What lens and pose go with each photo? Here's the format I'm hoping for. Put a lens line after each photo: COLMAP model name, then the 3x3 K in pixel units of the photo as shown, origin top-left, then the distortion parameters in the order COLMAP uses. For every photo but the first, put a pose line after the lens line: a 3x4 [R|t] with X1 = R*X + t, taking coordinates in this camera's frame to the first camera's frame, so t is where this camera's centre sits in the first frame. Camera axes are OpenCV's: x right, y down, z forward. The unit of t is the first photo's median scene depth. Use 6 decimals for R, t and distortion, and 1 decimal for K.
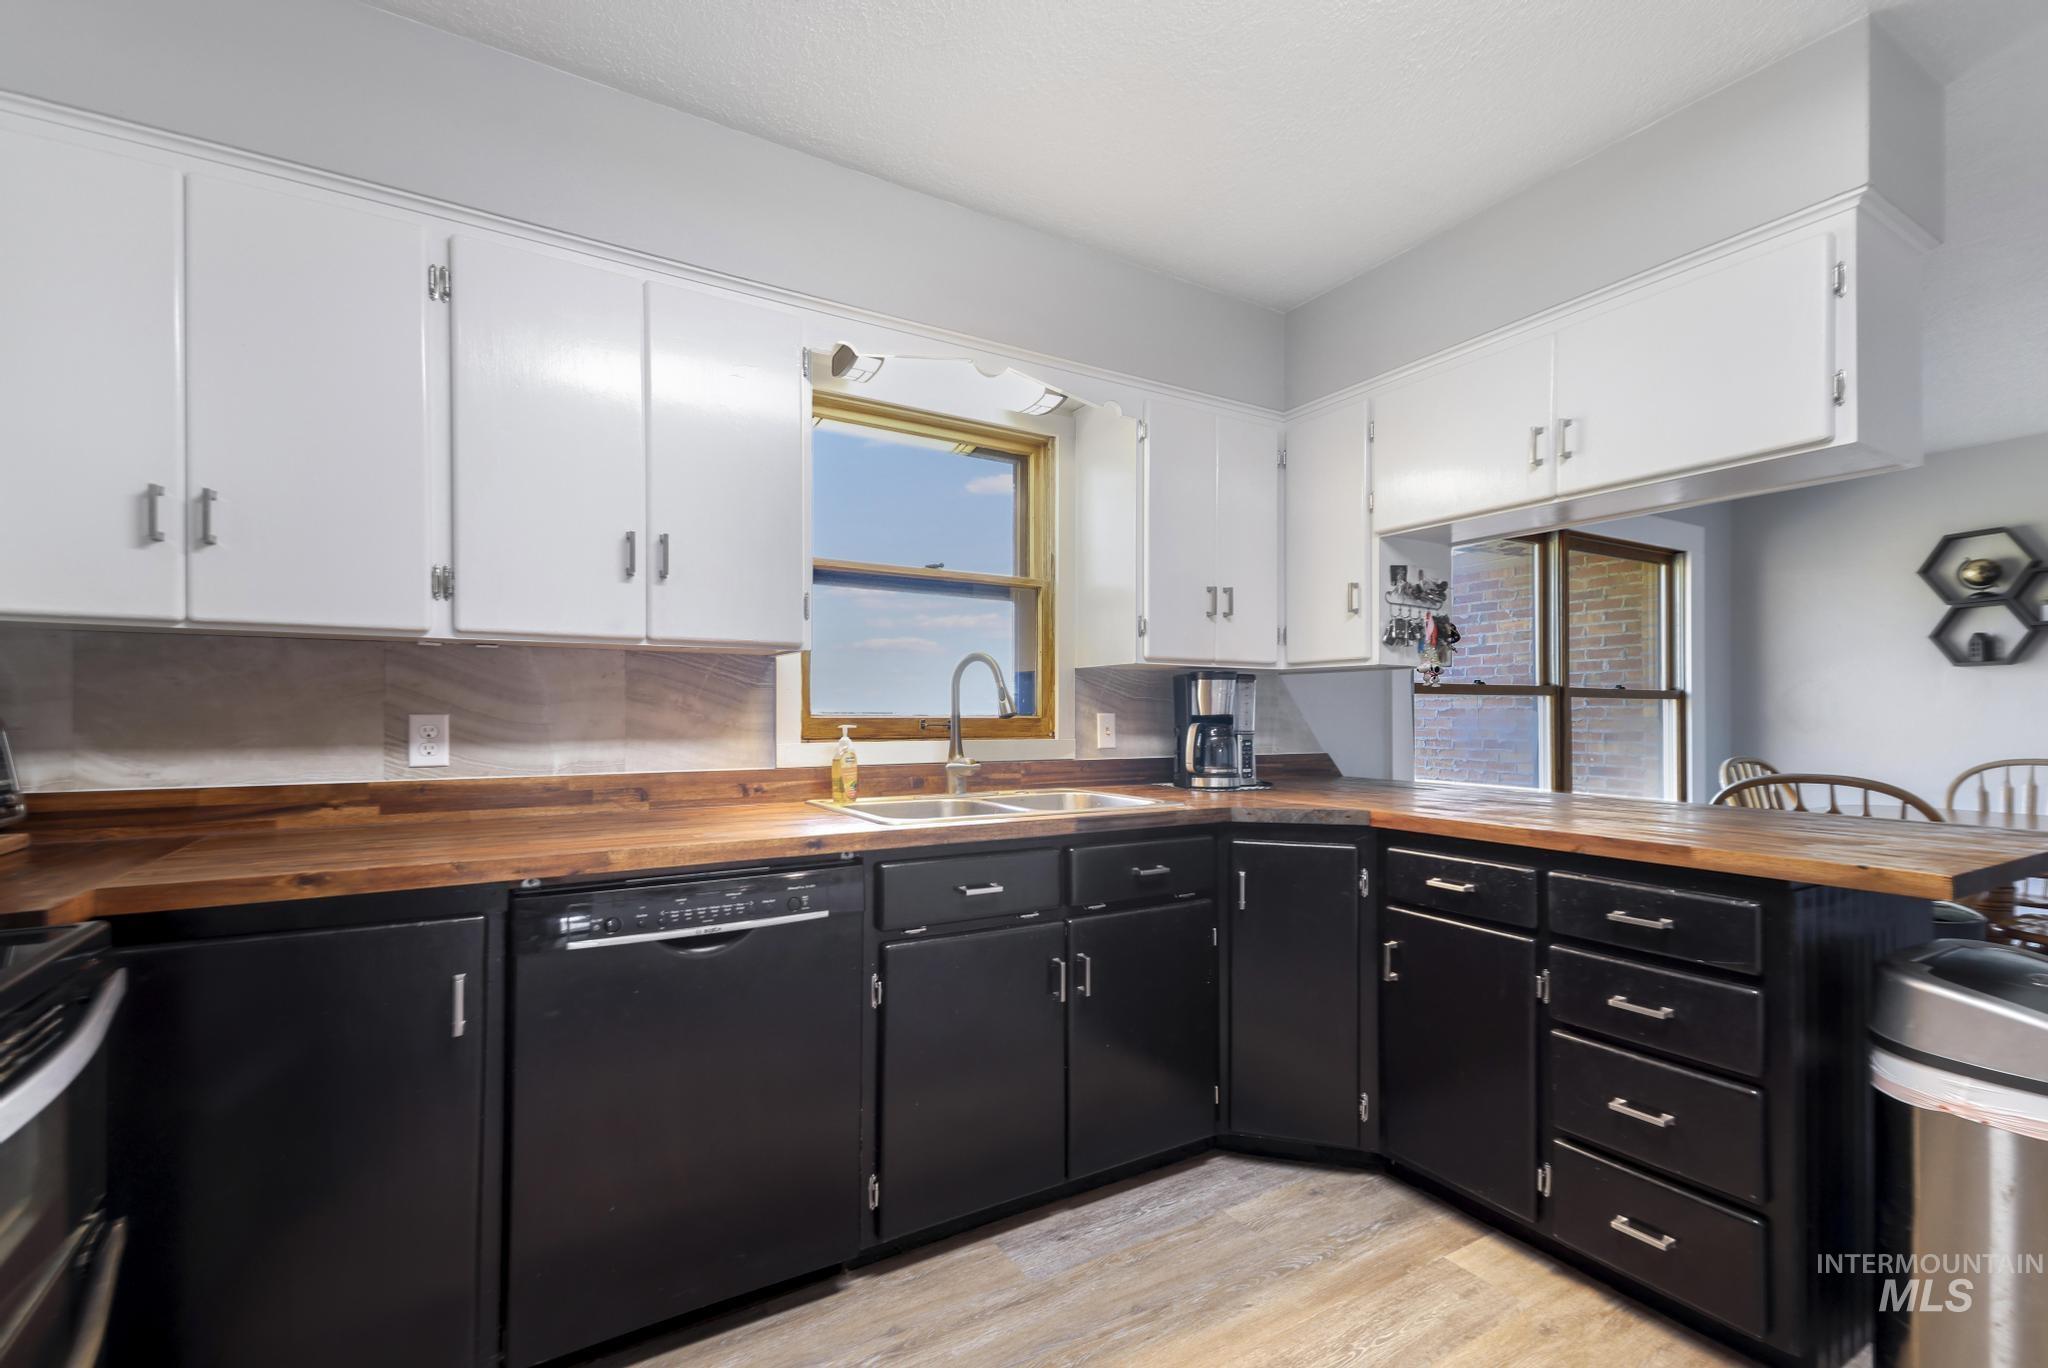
lens RADIAL K [[912.3, 0, 1034.2], [0, 912.3, 707.4], [0, 0, 1]] dist [0.052213, -0.000157]
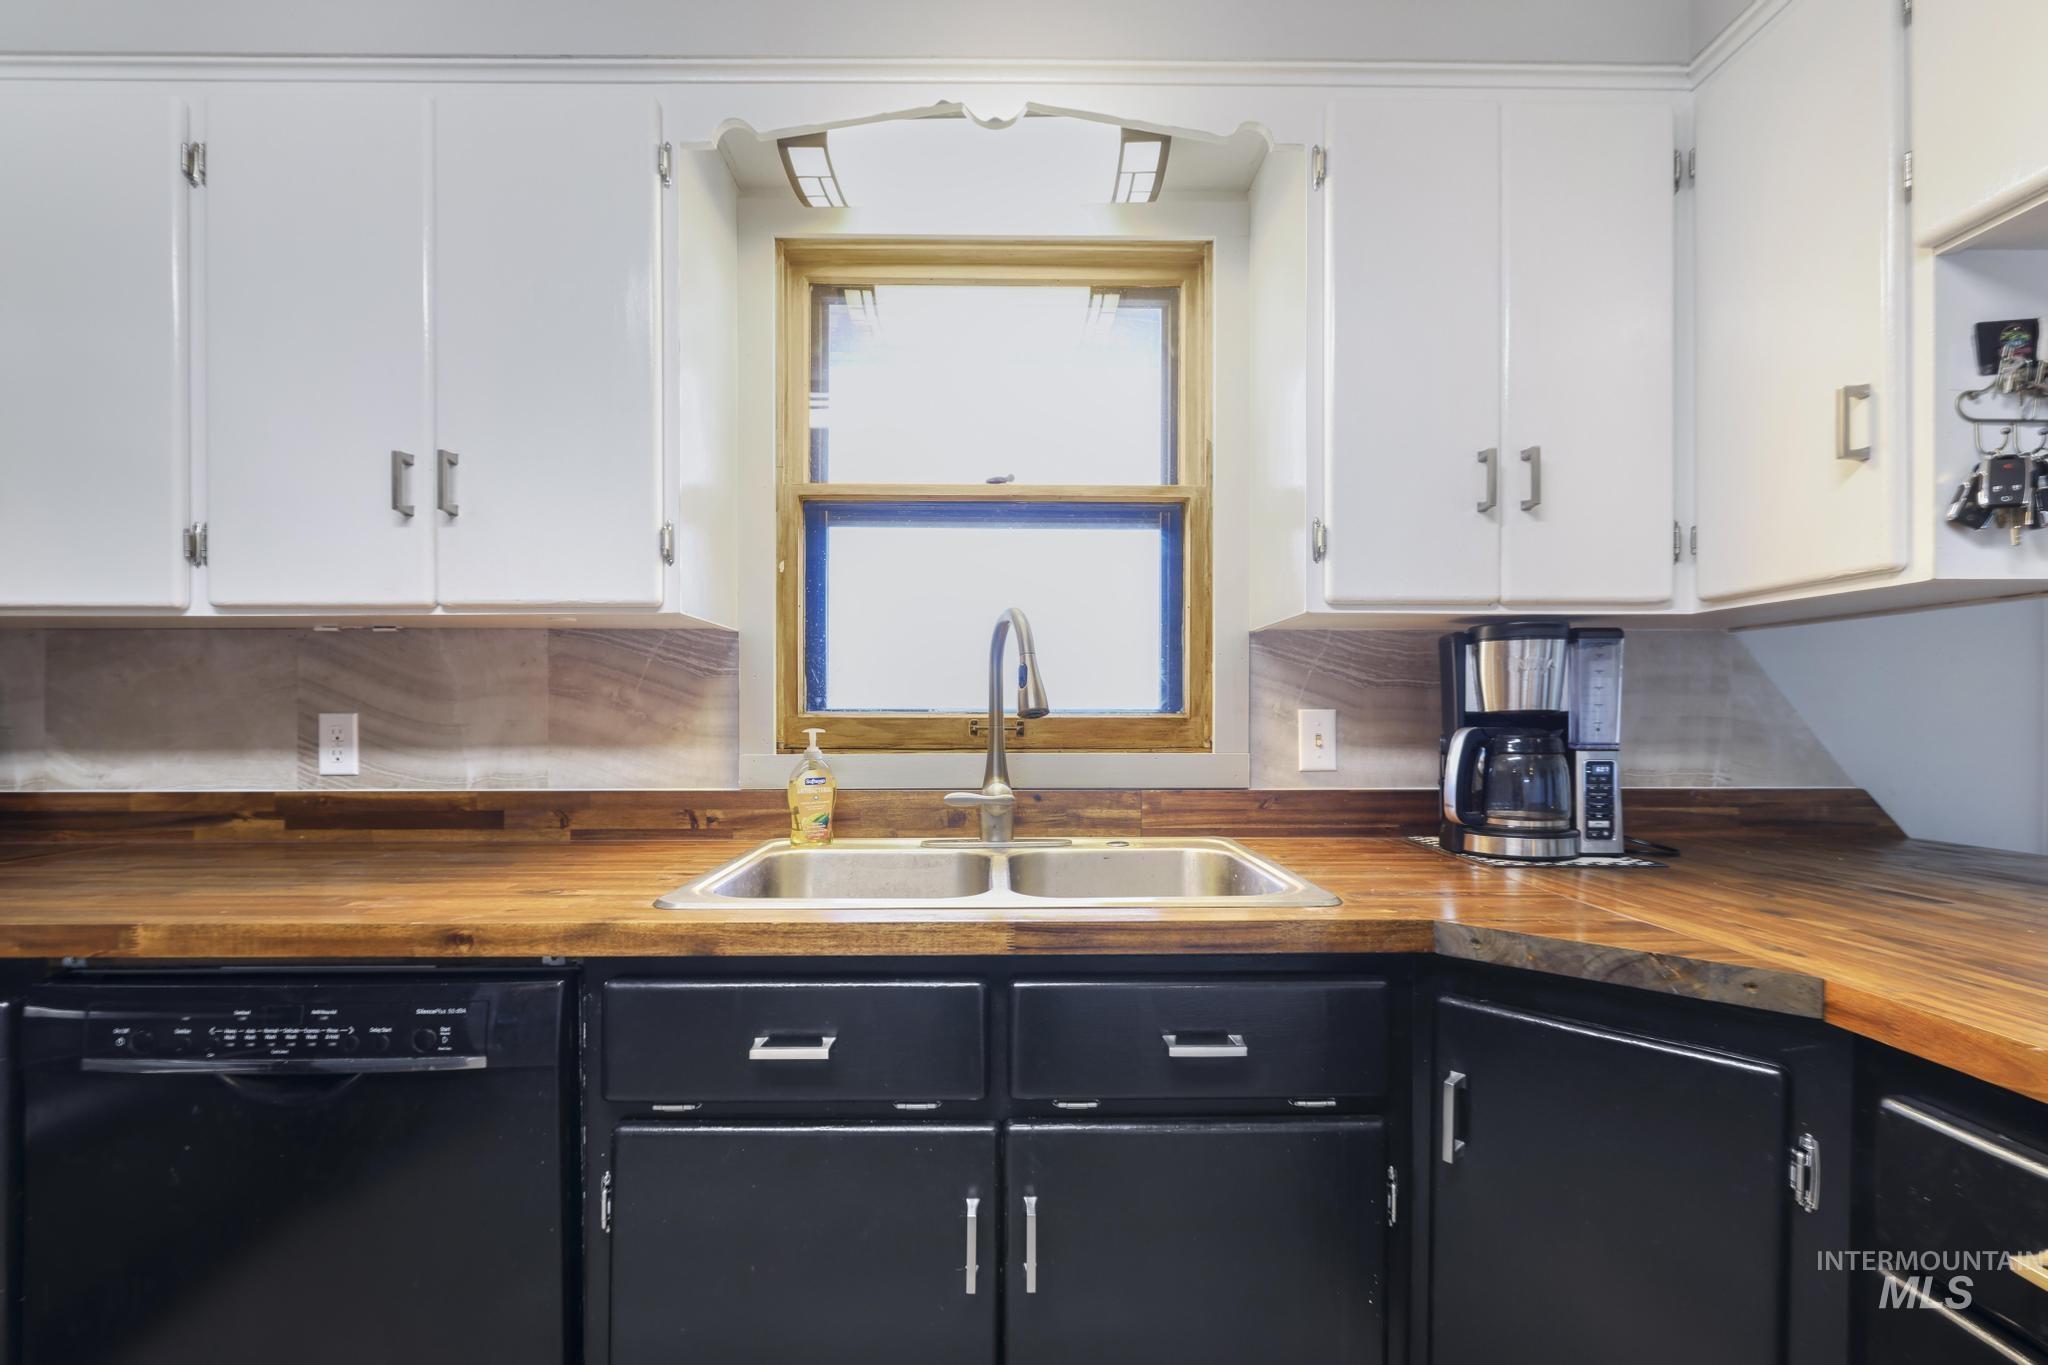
lens RADIAL K [[930.5, 0, 1006.9], [0, 930.5, 719.7], [0, 0, 1]] dist [0.000749, -0.000641]
pose [[0.863349, 0.000382, -0.504608, 0.254146], [0.006407, 0.999911, 0.011720, 0.006204], [0.504567, -0.013351, 0.863269, 0.495153]]
